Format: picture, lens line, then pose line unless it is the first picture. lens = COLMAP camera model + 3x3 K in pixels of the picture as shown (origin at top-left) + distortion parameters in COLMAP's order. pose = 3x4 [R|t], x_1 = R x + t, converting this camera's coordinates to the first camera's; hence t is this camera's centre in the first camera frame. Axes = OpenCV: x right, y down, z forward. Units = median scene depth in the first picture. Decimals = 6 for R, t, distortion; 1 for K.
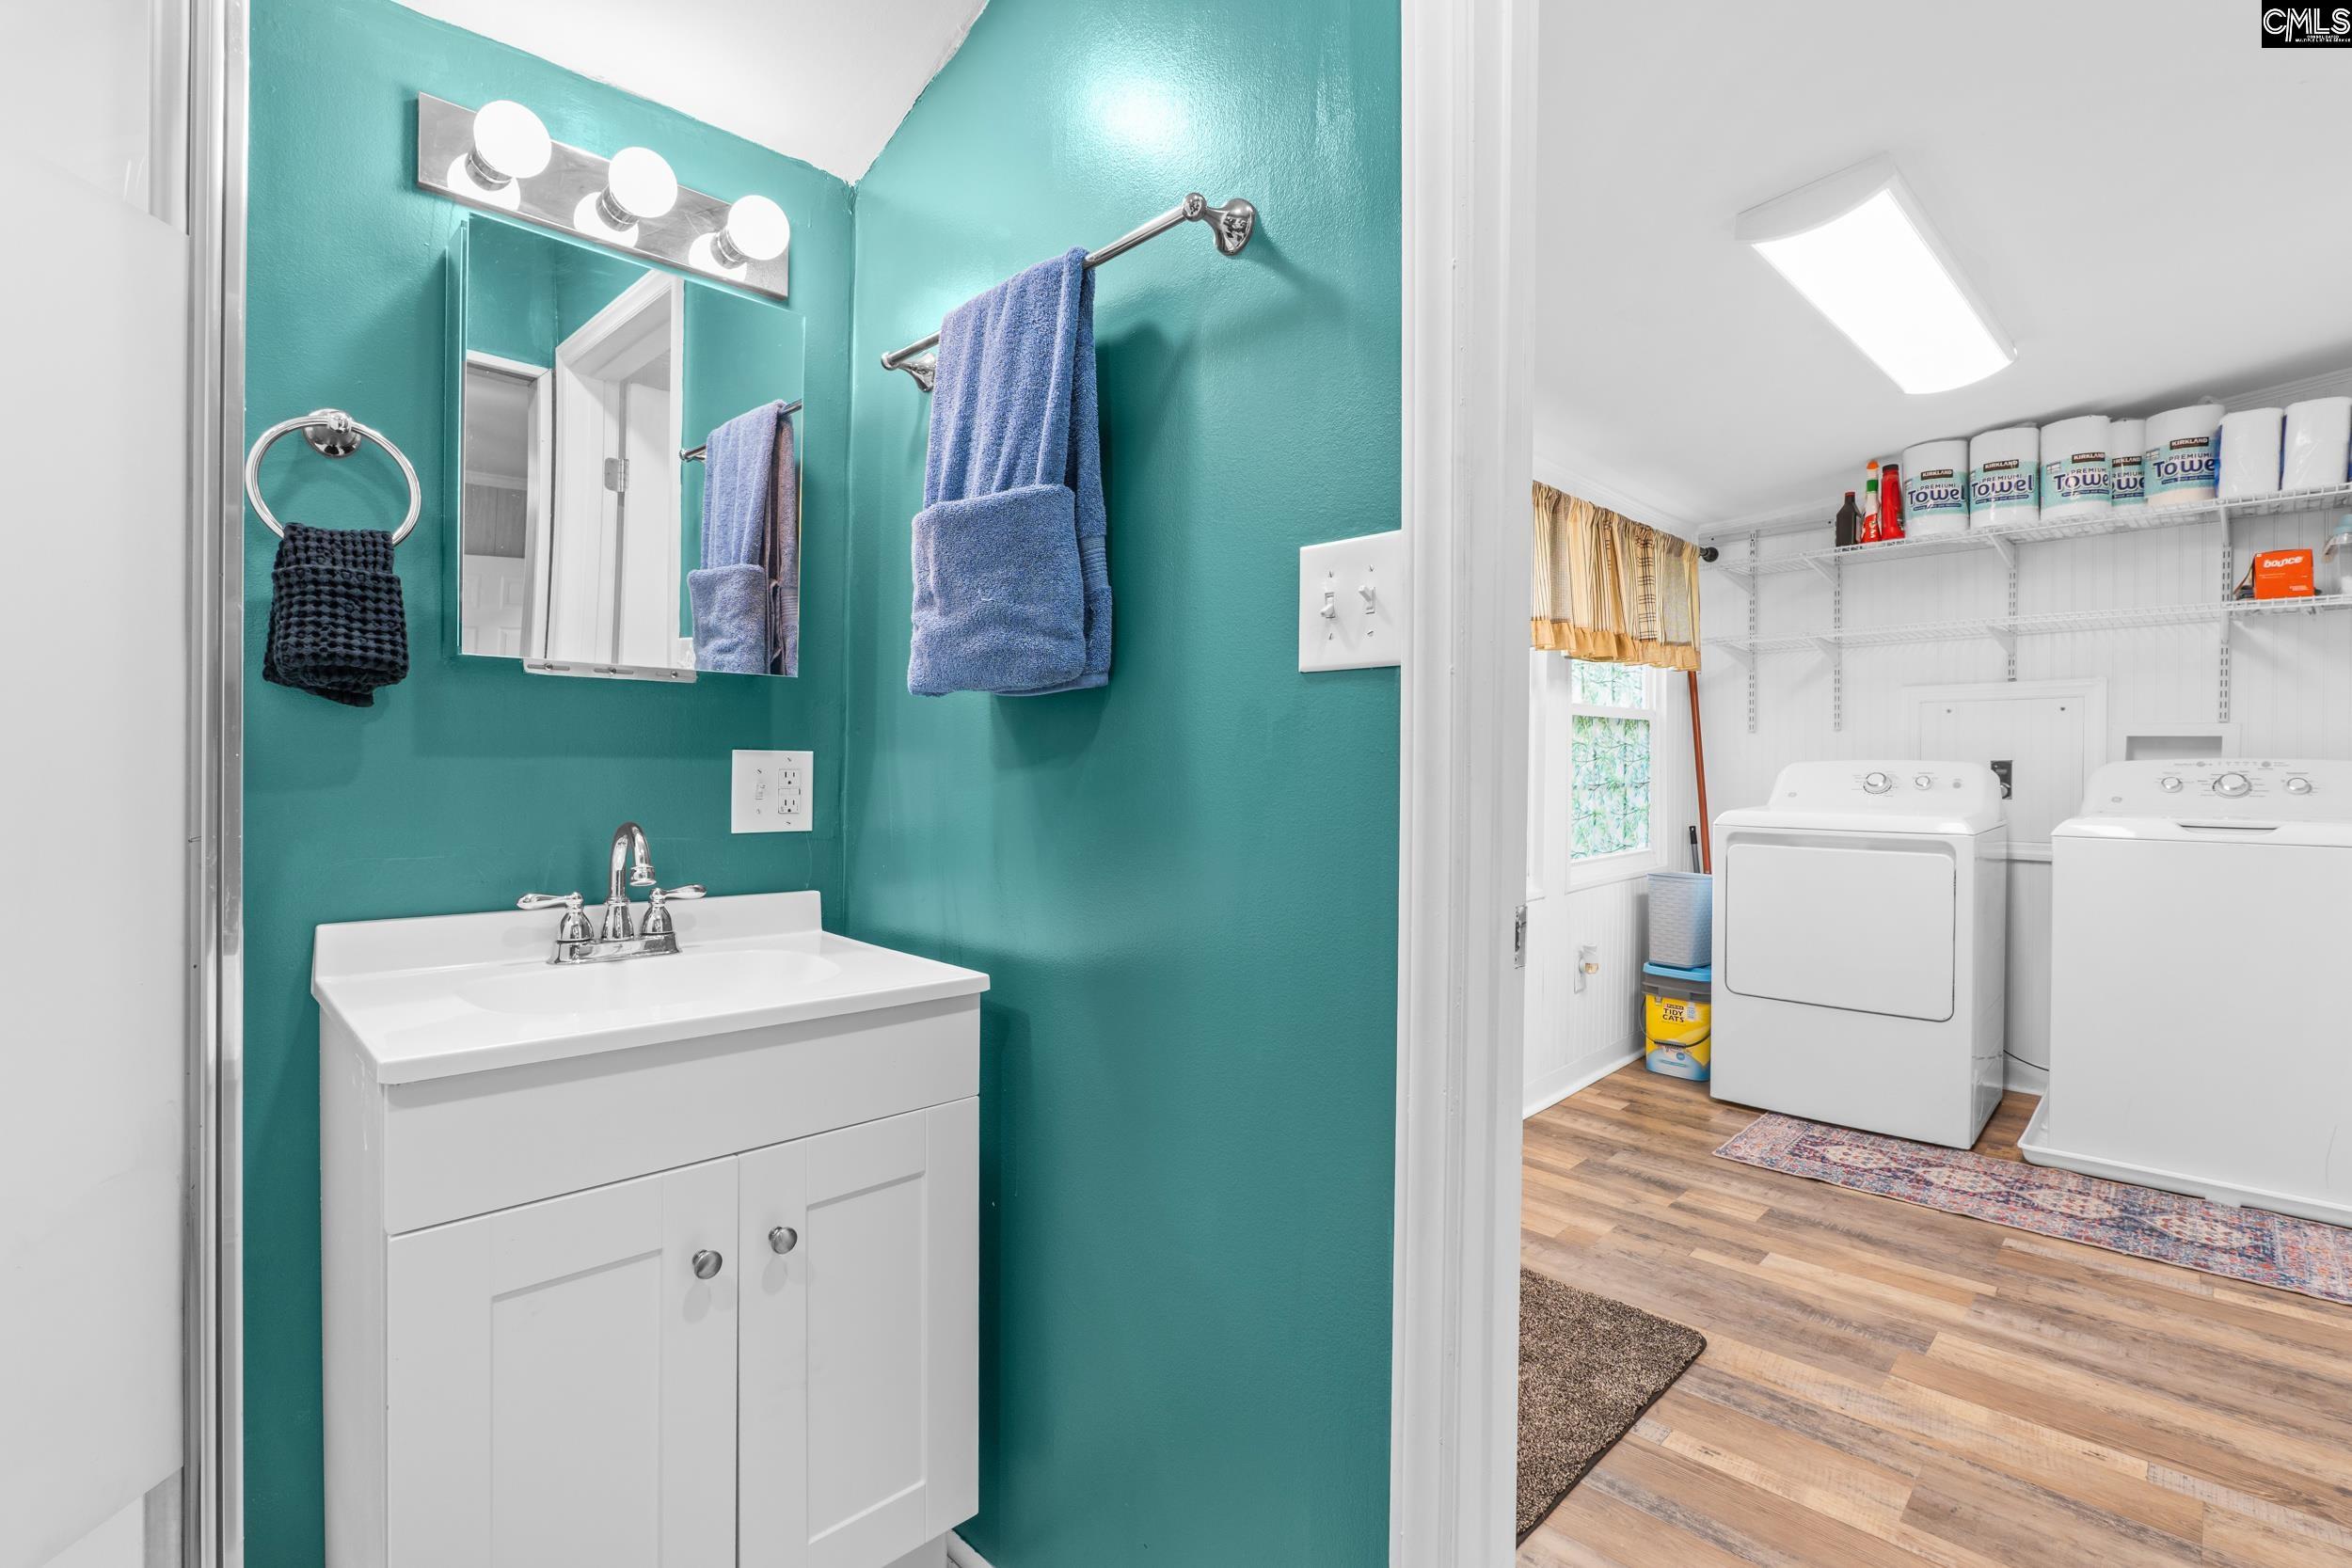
lens RADIAL K [[1068.9, 0, 1172.9], [0, 1068.9, 777.6], [0, 0, 1]] dist [-0.009674, 0.000440]
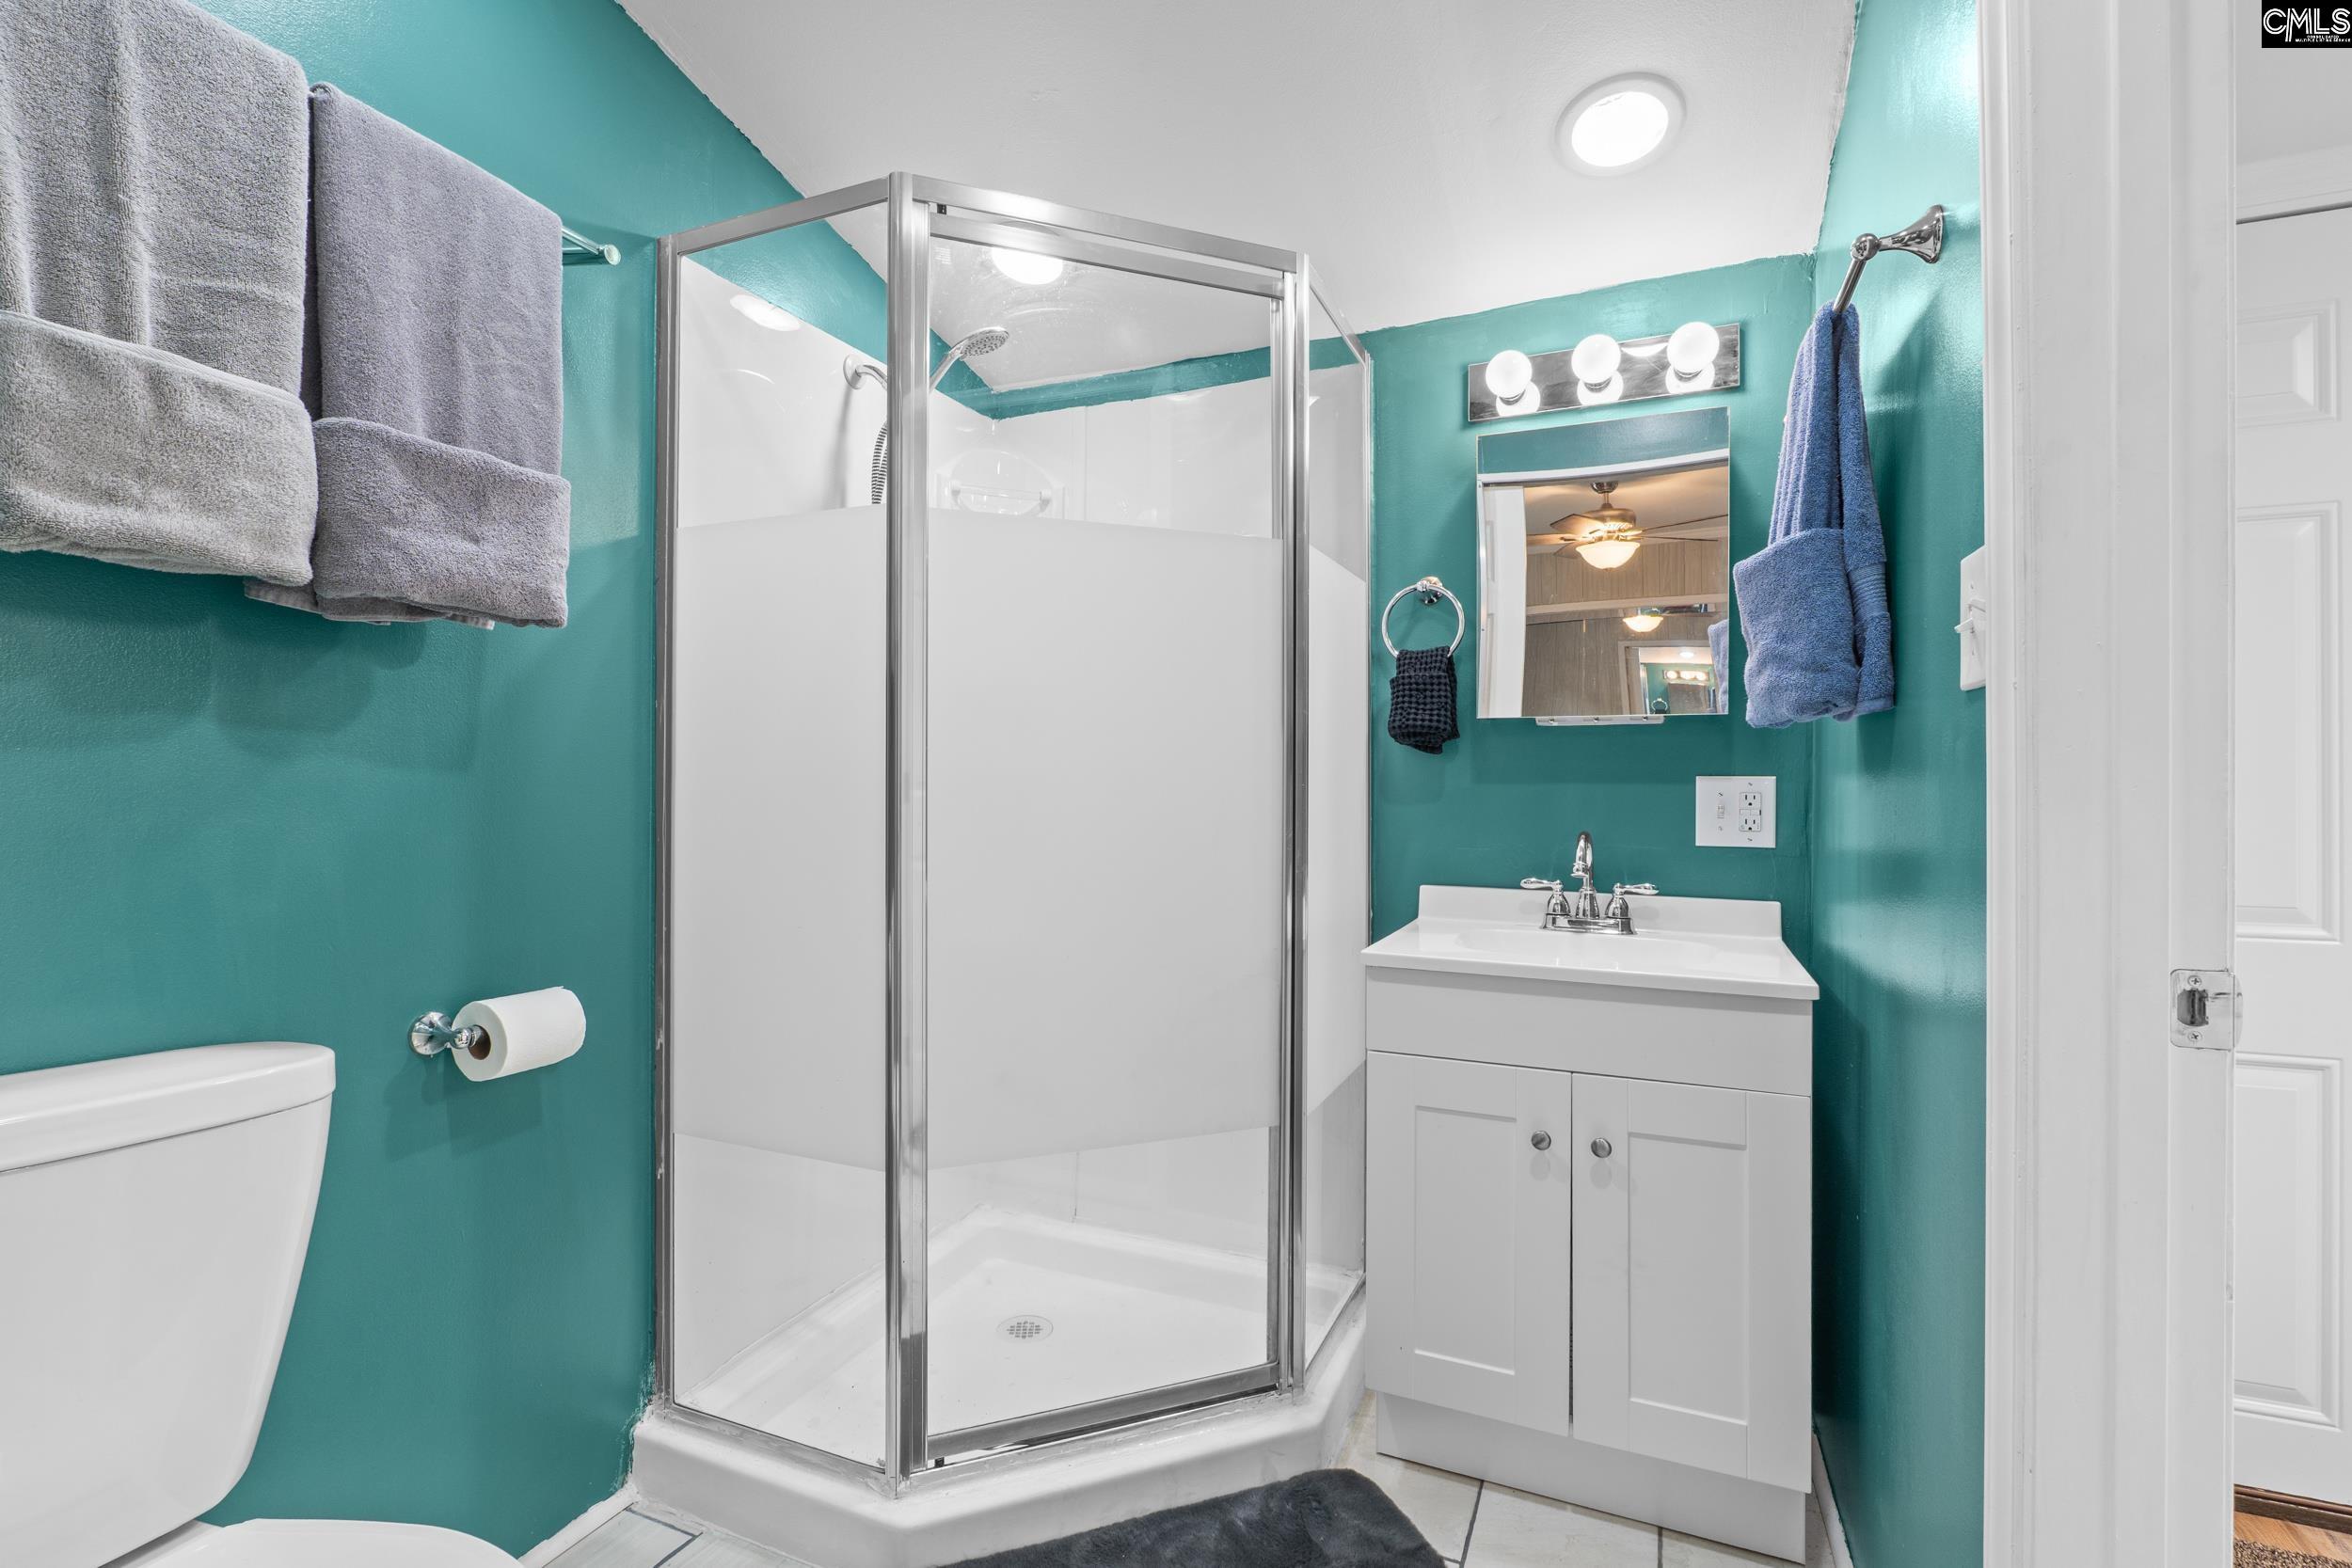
lens RADIAL K [[1068.9, 0, 1172.9], [0, 1068.9, 777.6], [0, 0, 1]] dist [-0.009674, 0.000440]
pose [[0.368976, -0.009903, -0.929386, 0.571570], [-0.008588, 0.999864, -0.014064, -0.003199], [0.929399, 0.013171, 0.368841, 0.007378]]
